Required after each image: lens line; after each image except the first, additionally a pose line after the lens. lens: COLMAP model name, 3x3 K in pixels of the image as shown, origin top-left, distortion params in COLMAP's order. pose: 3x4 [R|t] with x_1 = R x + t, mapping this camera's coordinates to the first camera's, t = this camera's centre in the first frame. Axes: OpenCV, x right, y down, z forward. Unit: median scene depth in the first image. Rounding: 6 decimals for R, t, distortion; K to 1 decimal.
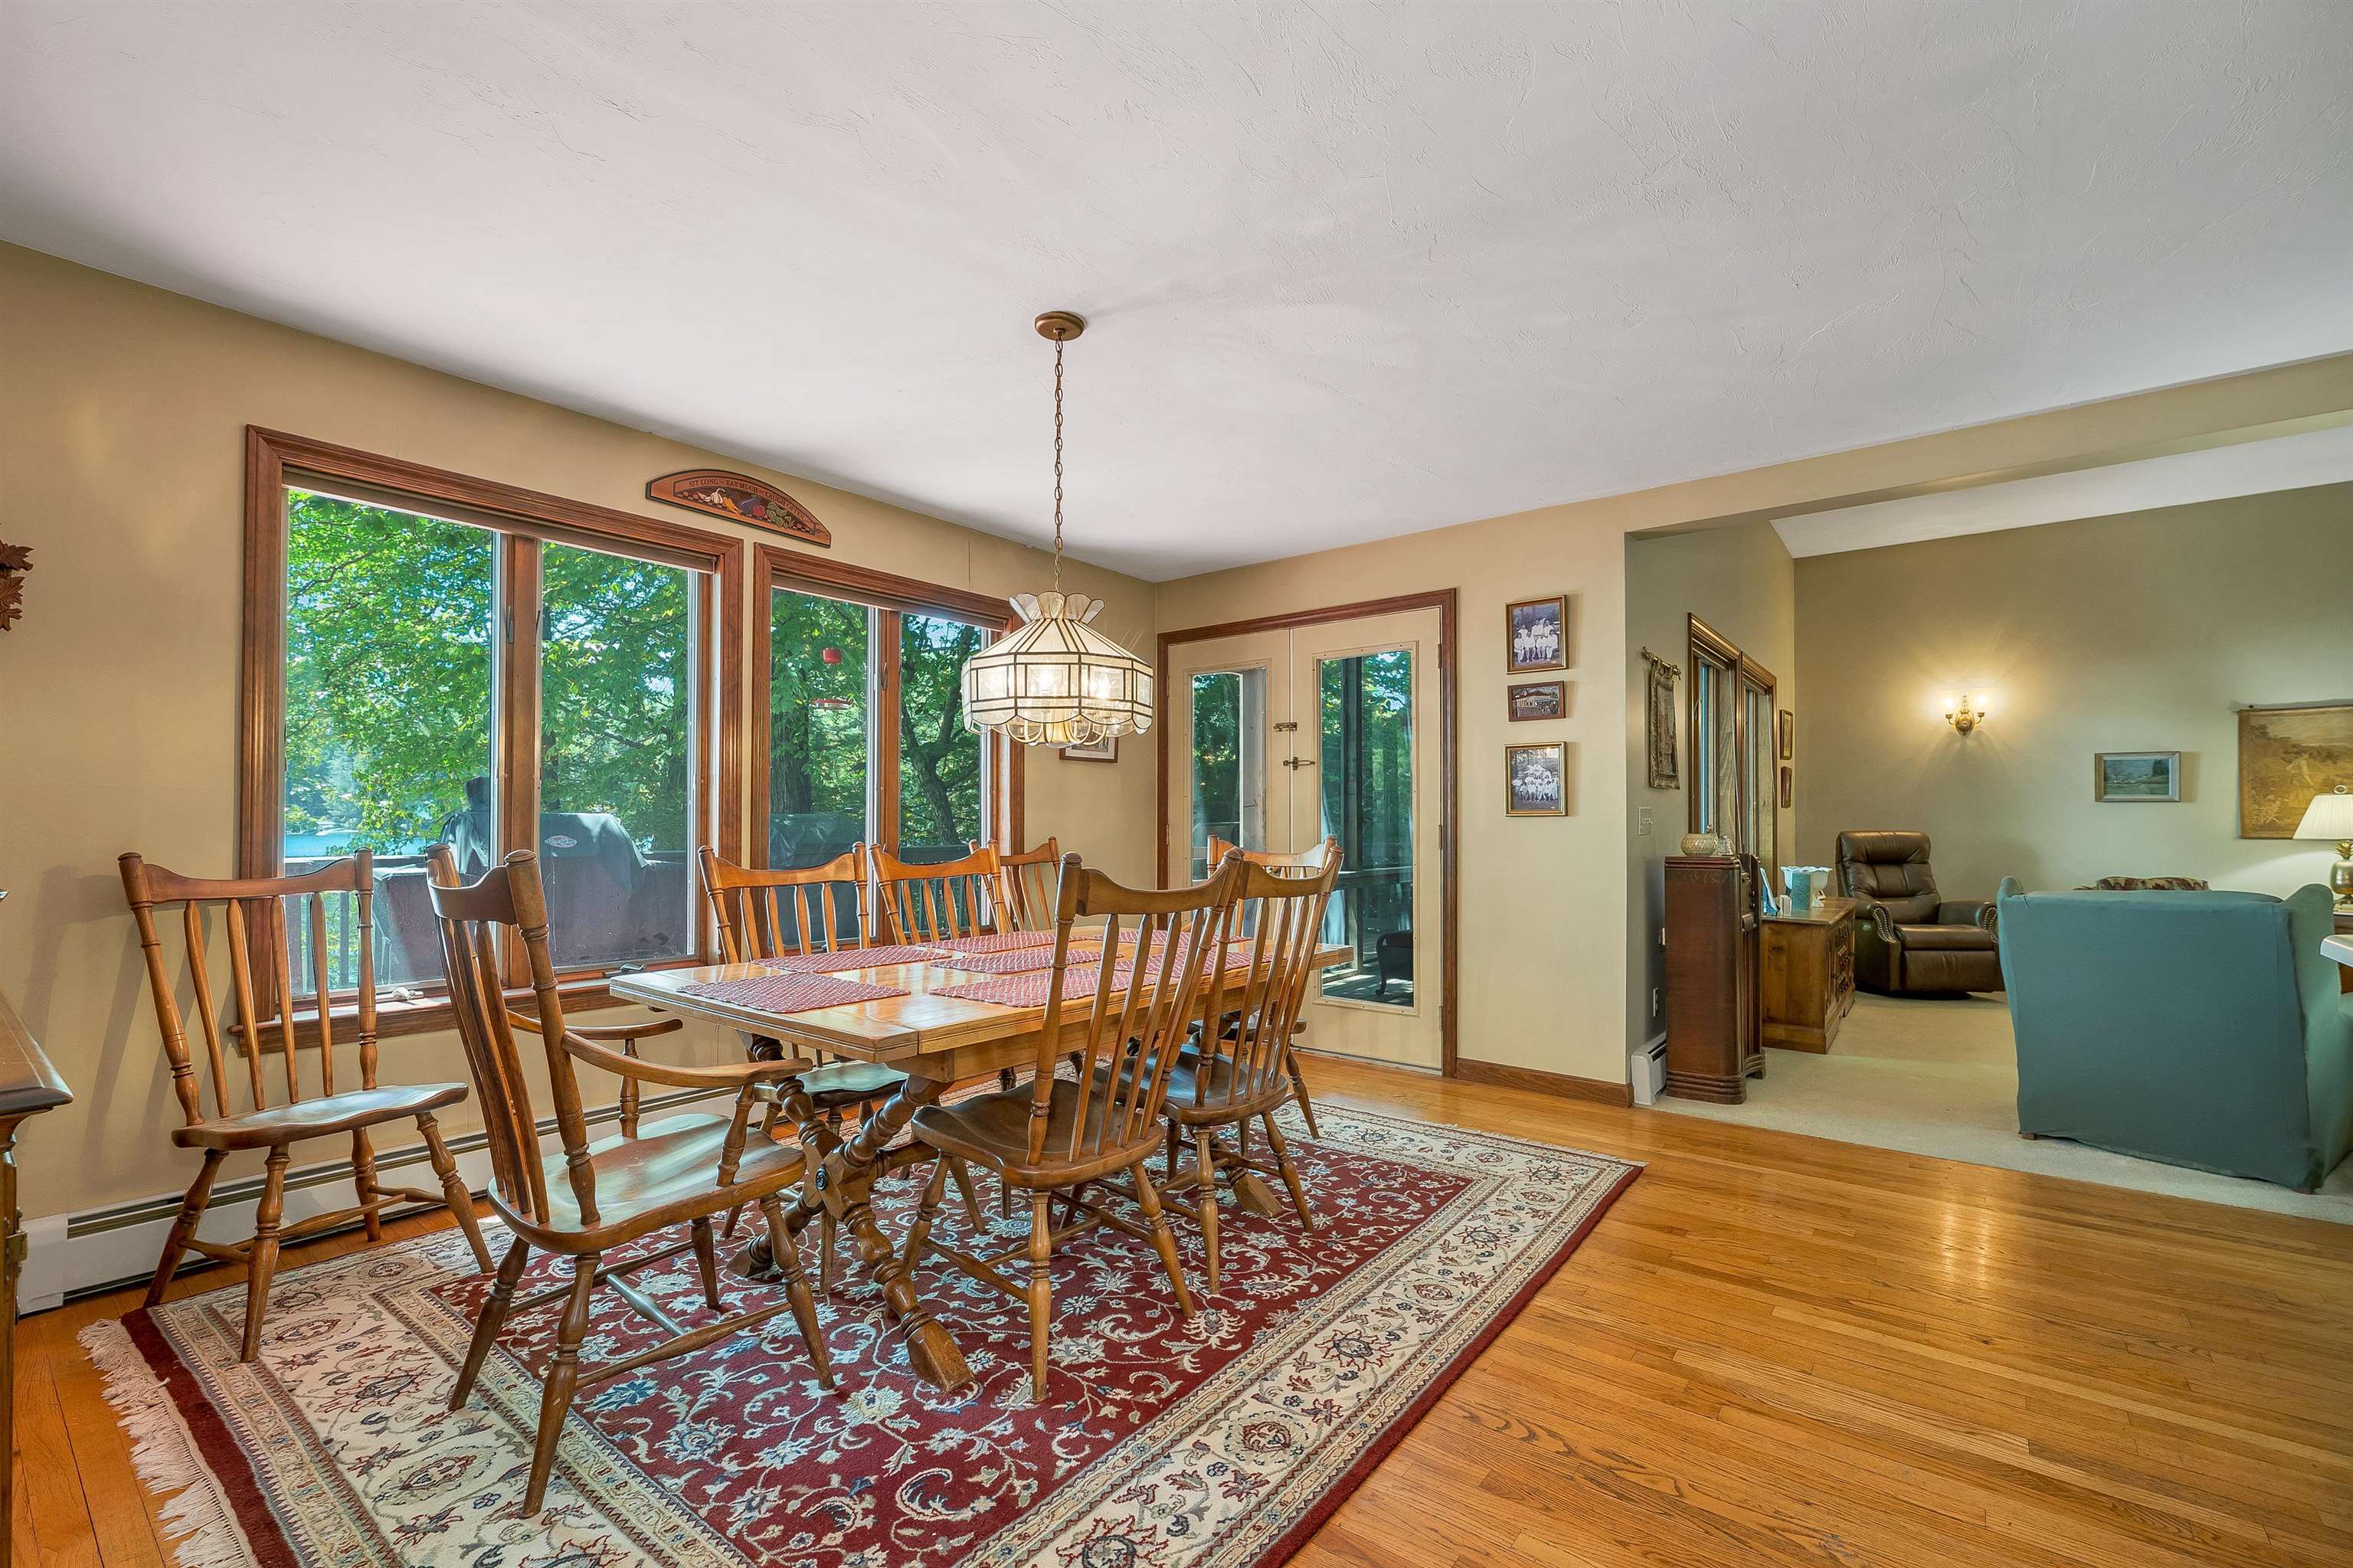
lens RADIAL K [[1003.5, 0, 1184.6], [0, 1003.5, 819.7], [0, 0, 1]] dist [0.001391, -0.000077]
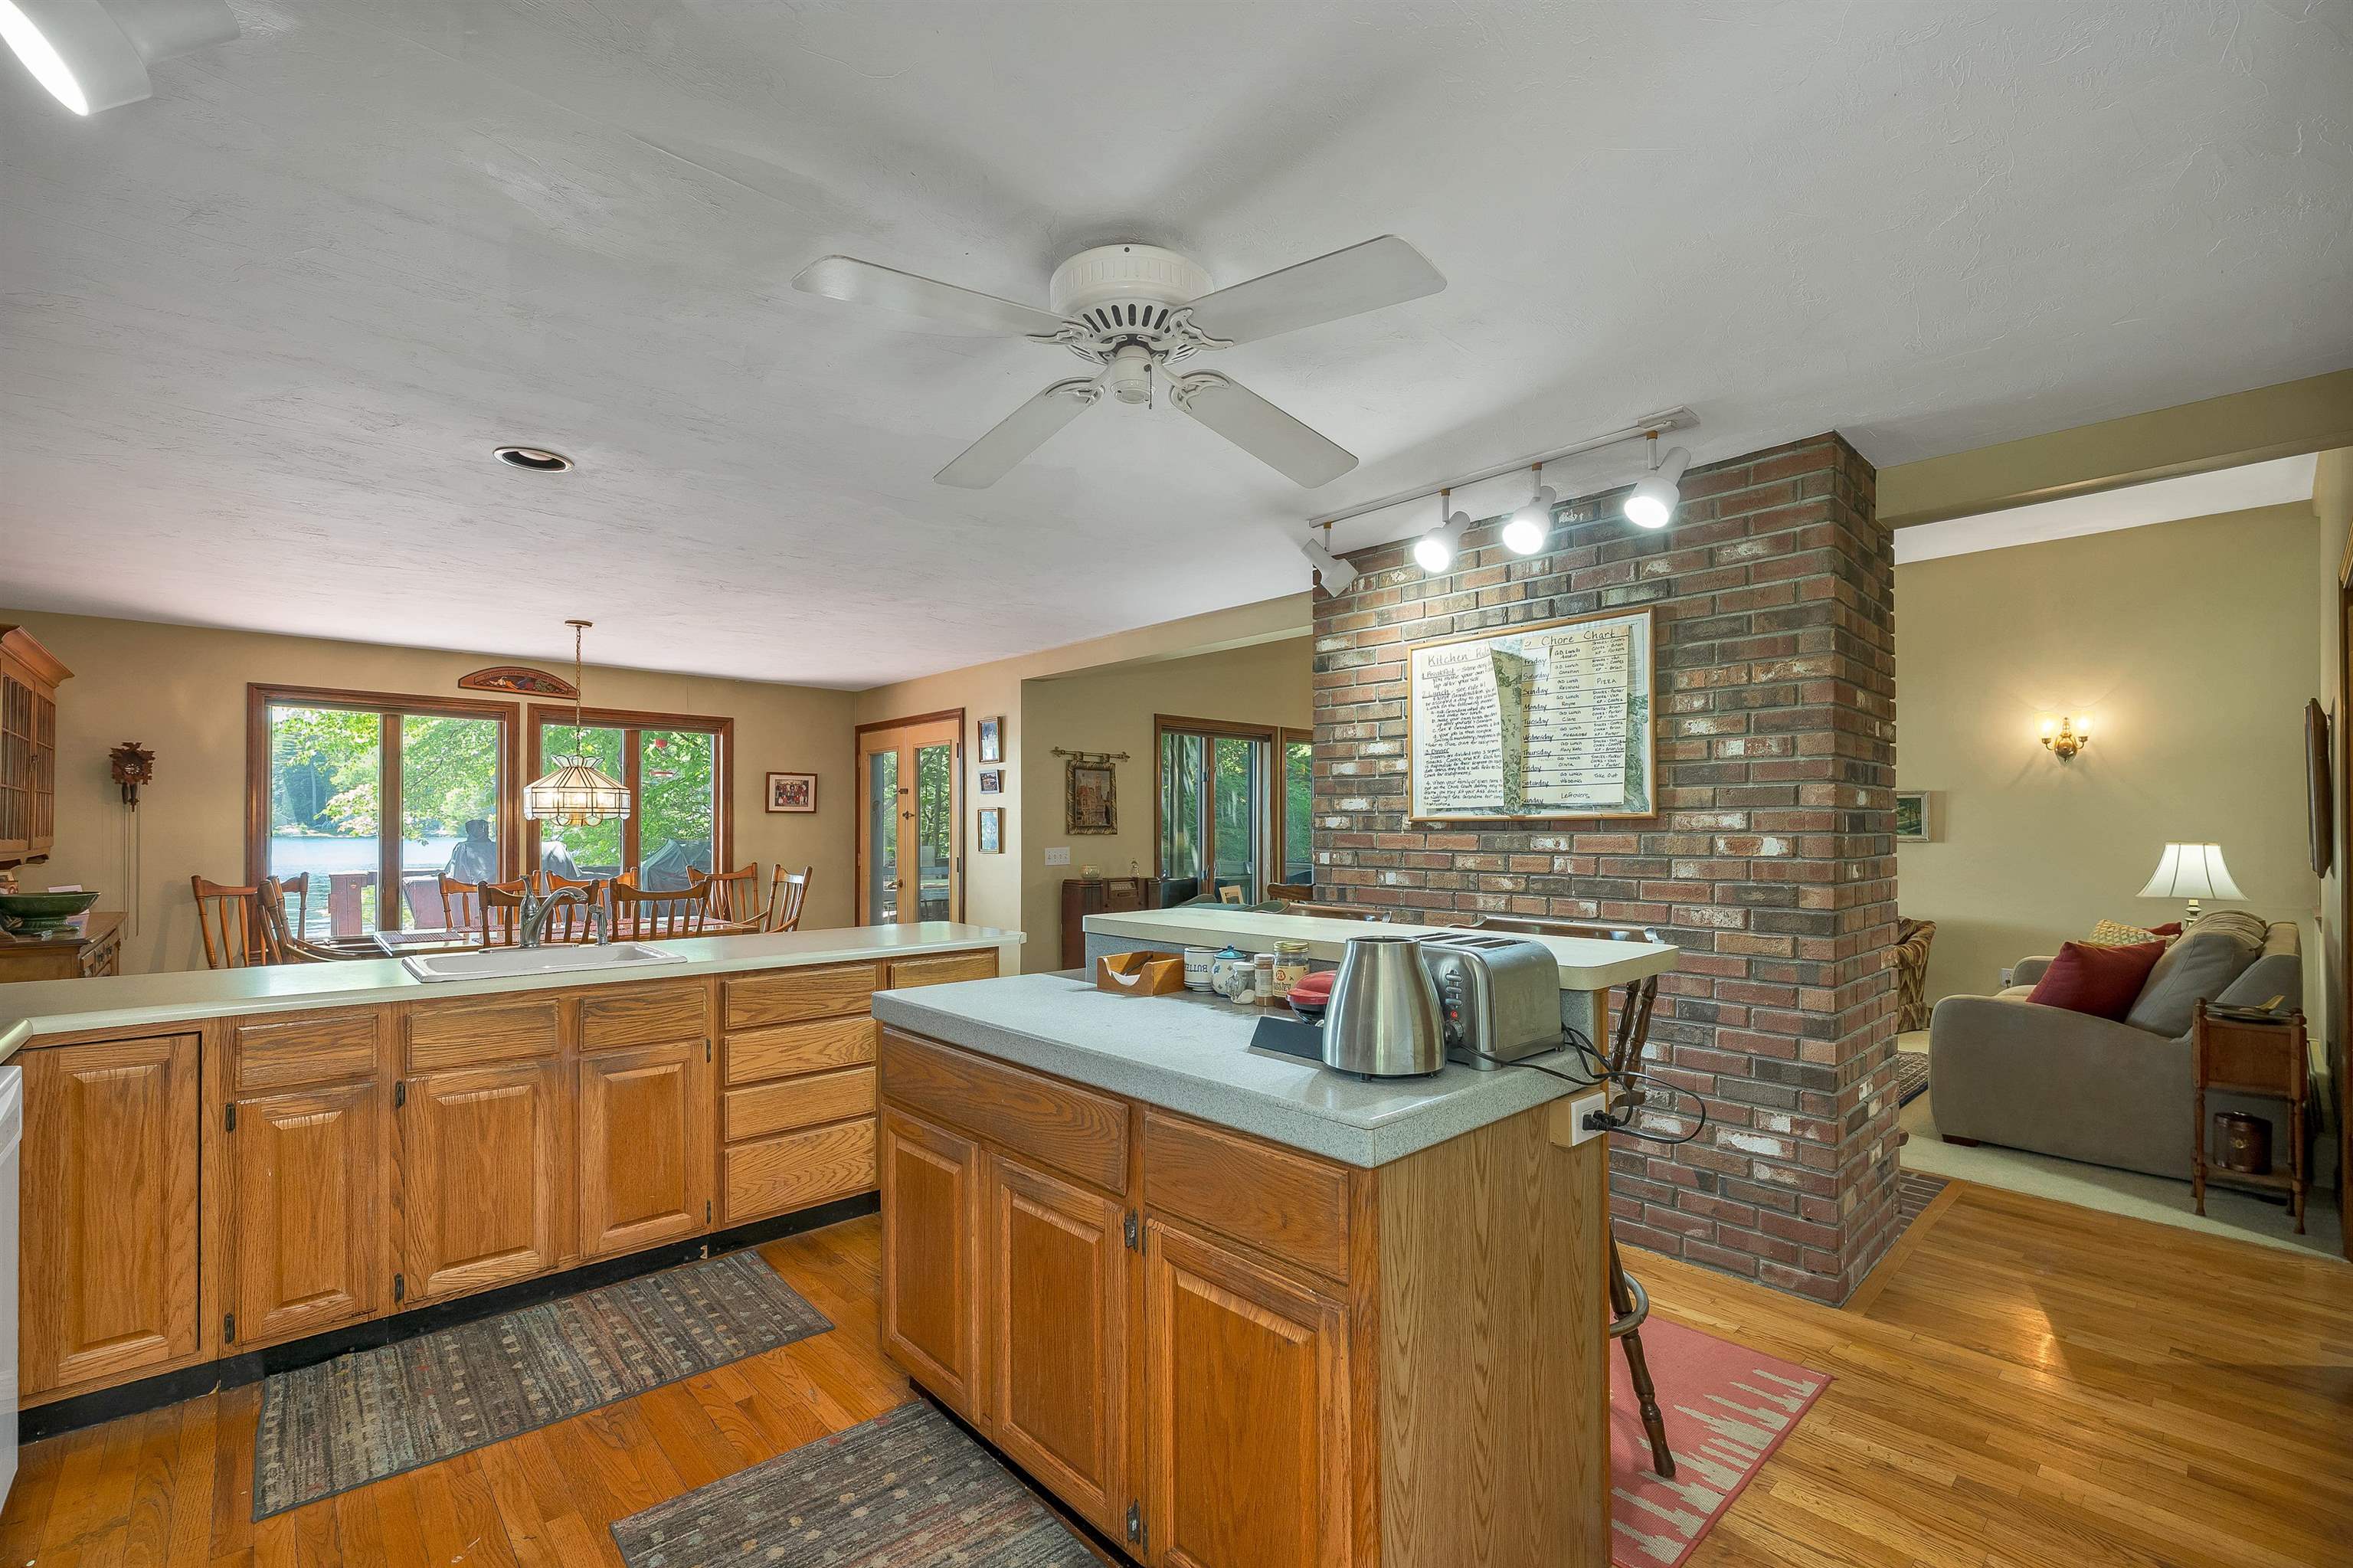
lens RADIAL K [[1020.8, 0, 1166.5], [0, 1020.8, 824.7], [0, 0, 1]] dist [0.001010, -0.000287]
pose [[0.984986, 0.002144, -0.172621, 1.413924], [-0.002166, 0.999998, 0.000059, -0.078952], [0.172620, 0.000316, 0.984988, -0.853913]]
